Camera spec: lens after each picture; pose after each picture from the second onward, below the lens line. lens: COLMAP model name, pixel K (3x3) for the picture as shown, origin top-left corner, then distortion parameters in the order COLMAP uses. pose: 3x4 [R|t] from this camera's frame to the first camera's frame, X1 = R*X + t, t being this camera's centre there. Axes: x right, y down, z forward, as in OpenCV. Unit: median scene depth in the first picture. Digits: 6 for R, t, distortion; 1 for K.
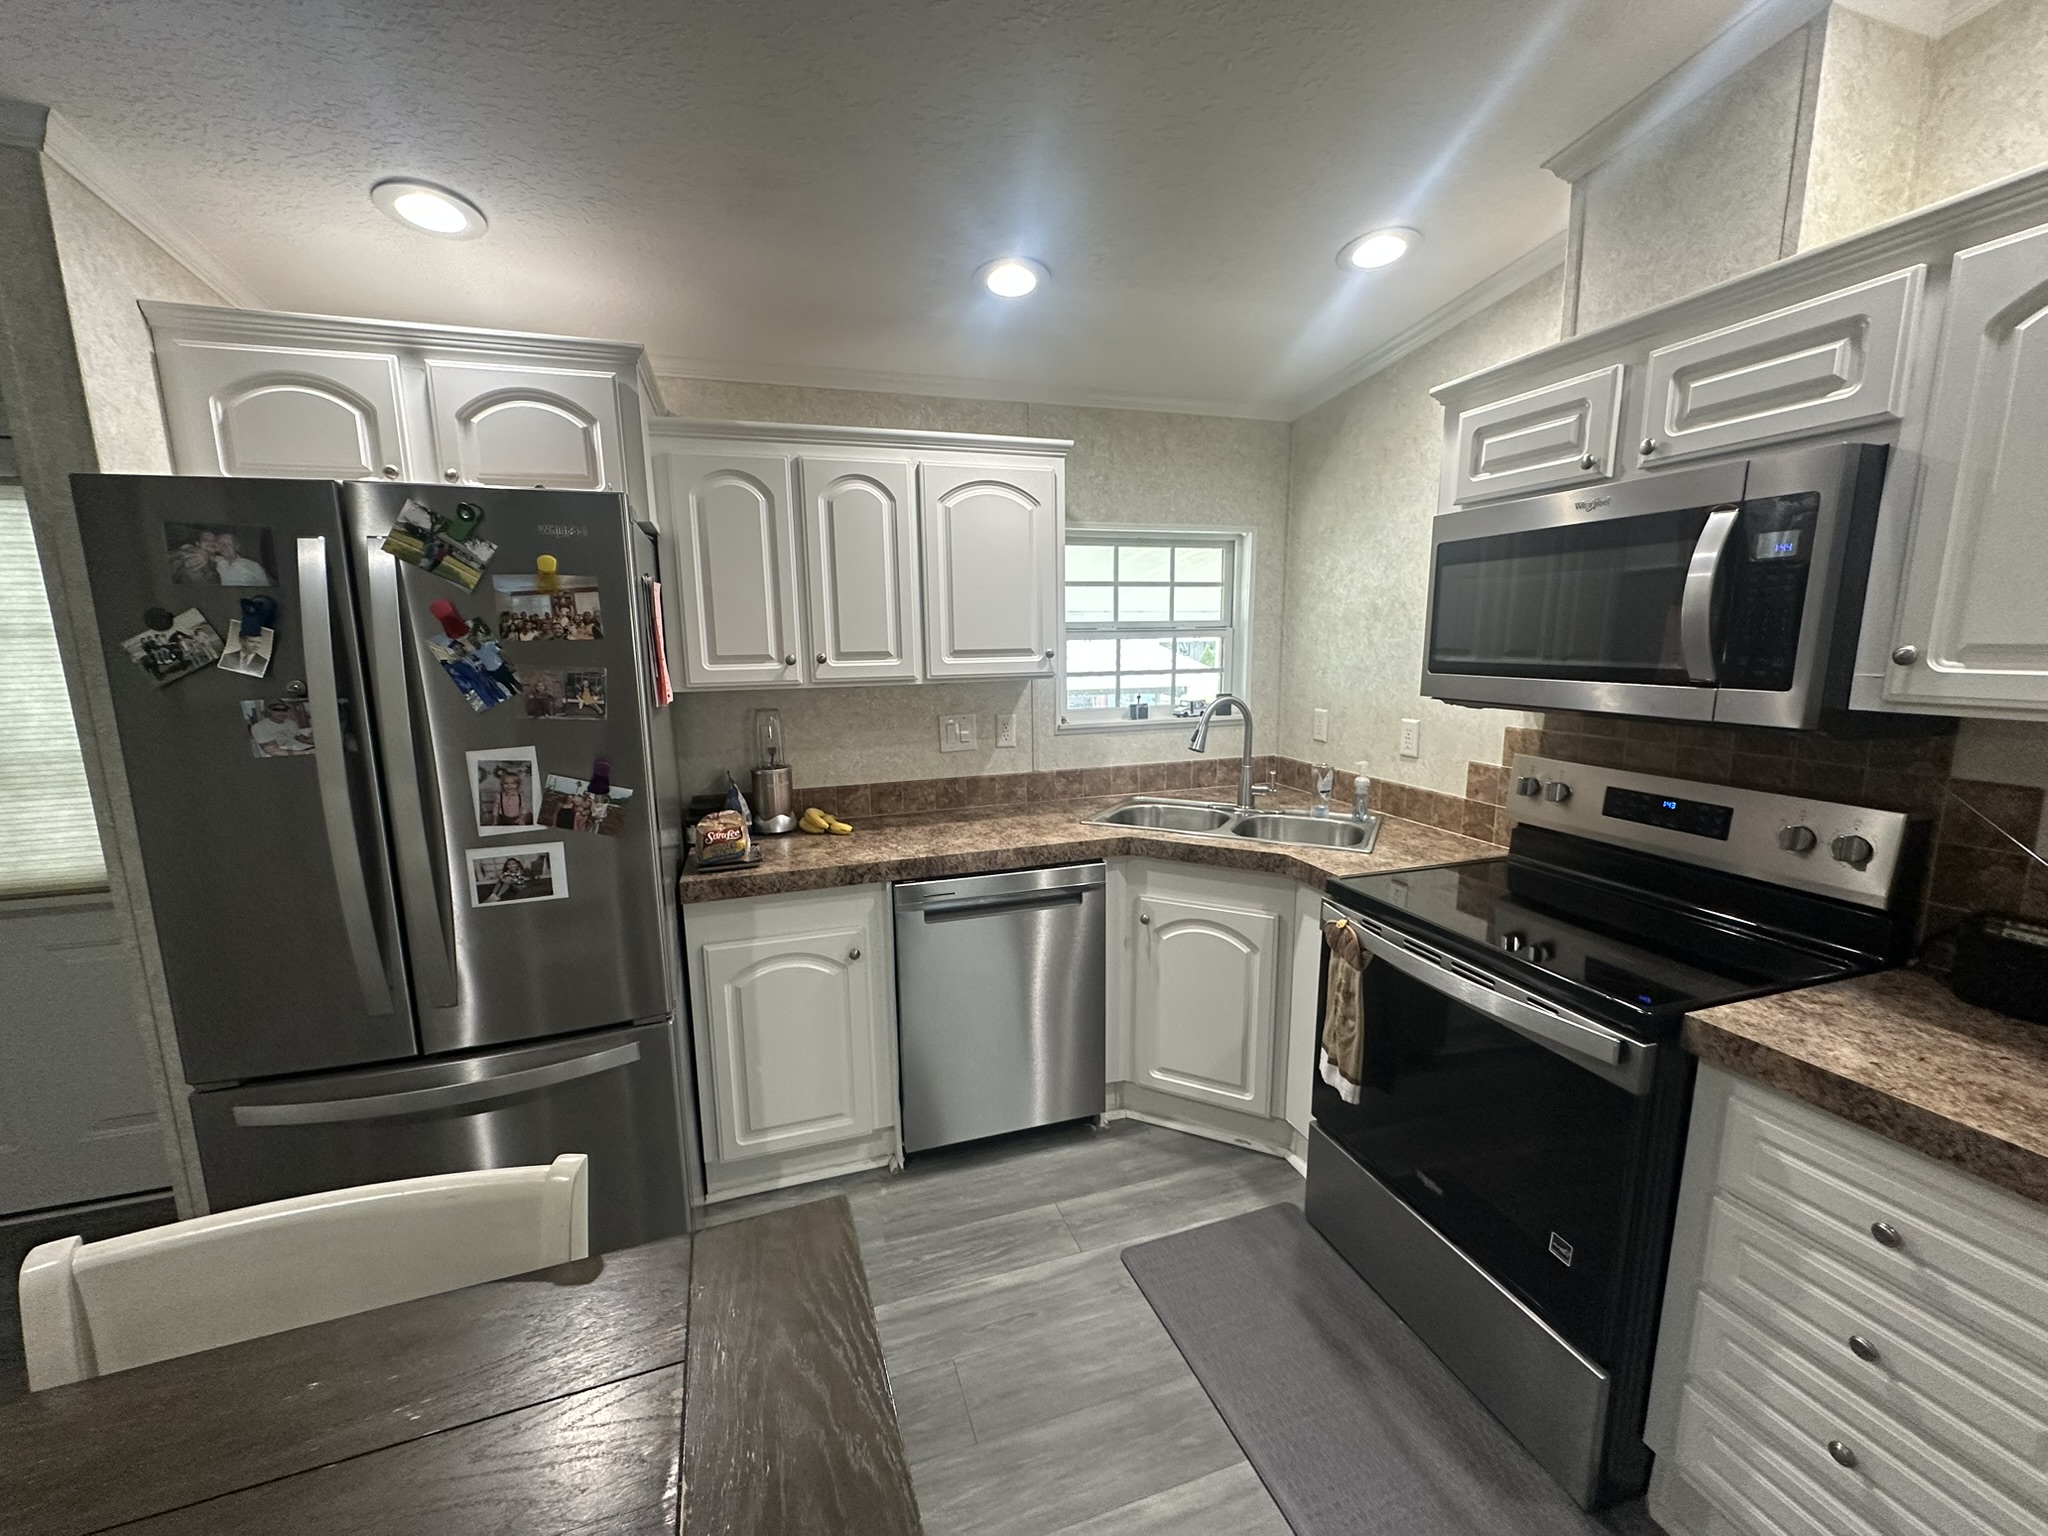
lens RADIAL K [[820.2, 0, 1020.1], [0, 820.2, 769.2], [0, 0, 1]] dist [0.001374, -0.000029]
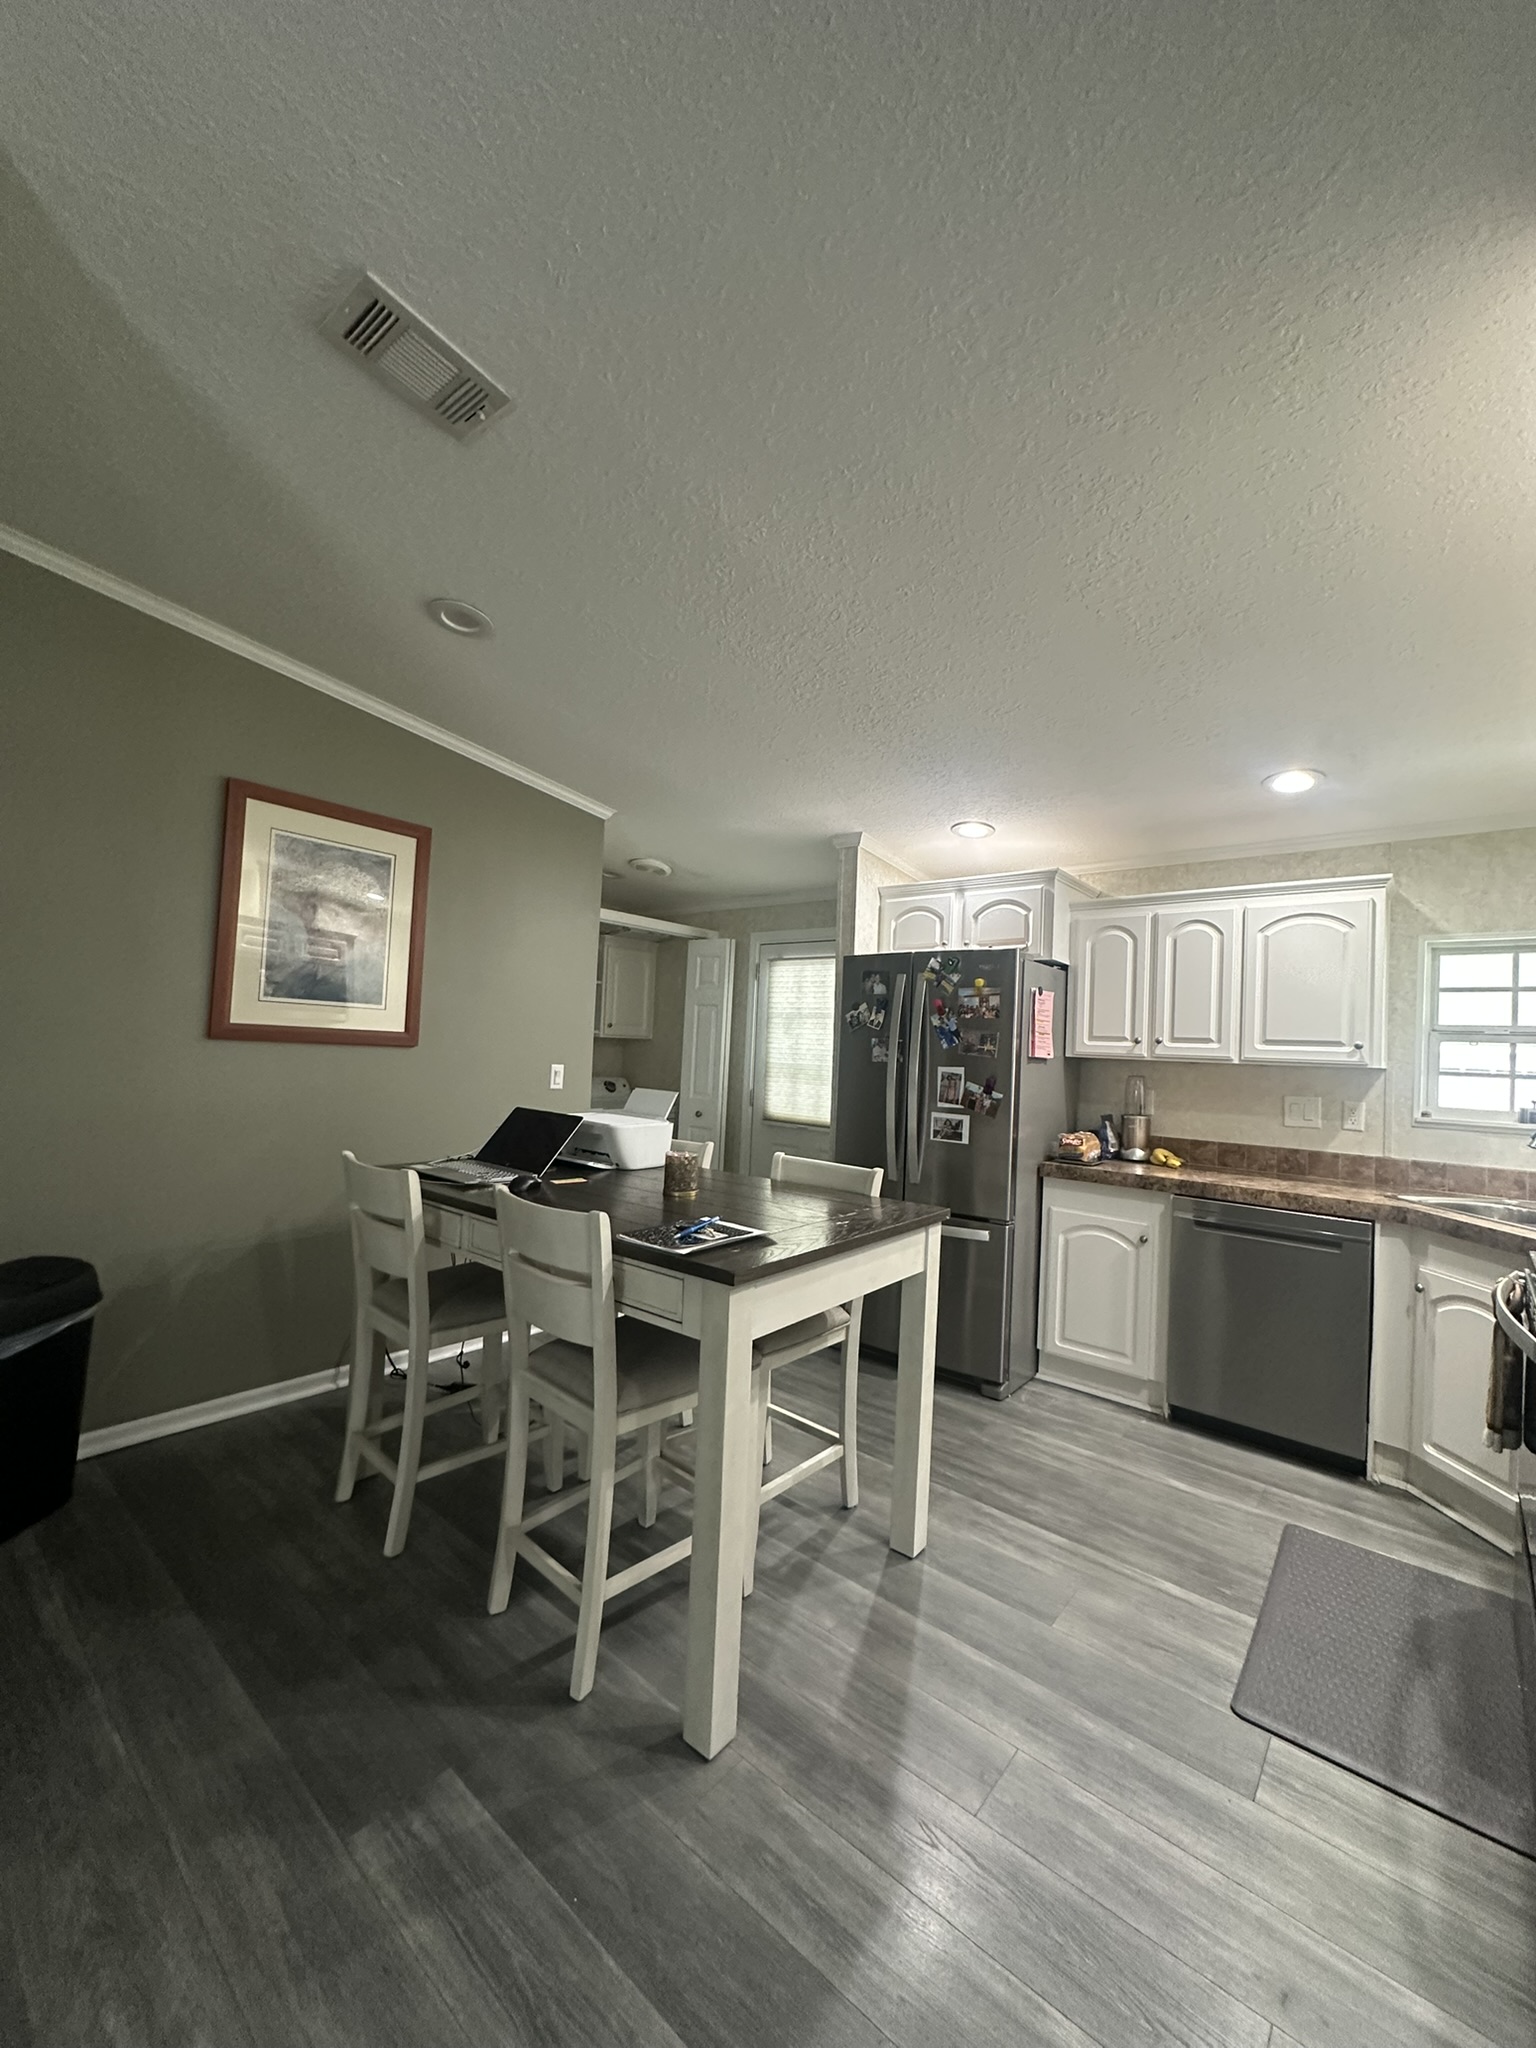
lens RADIAL K [[820.2, 0, 767.3], [0, 820.2, 1019.4], [0, 0, 1]] dist [0.001374, -0.000029]
pose [[0.527206, 0.010421, -0.849674, 0.656143], [-0.185695, 0.977169, -0.103235, 0.115061], [0.829199, 0.212206, 0.517105, -0.374566]]
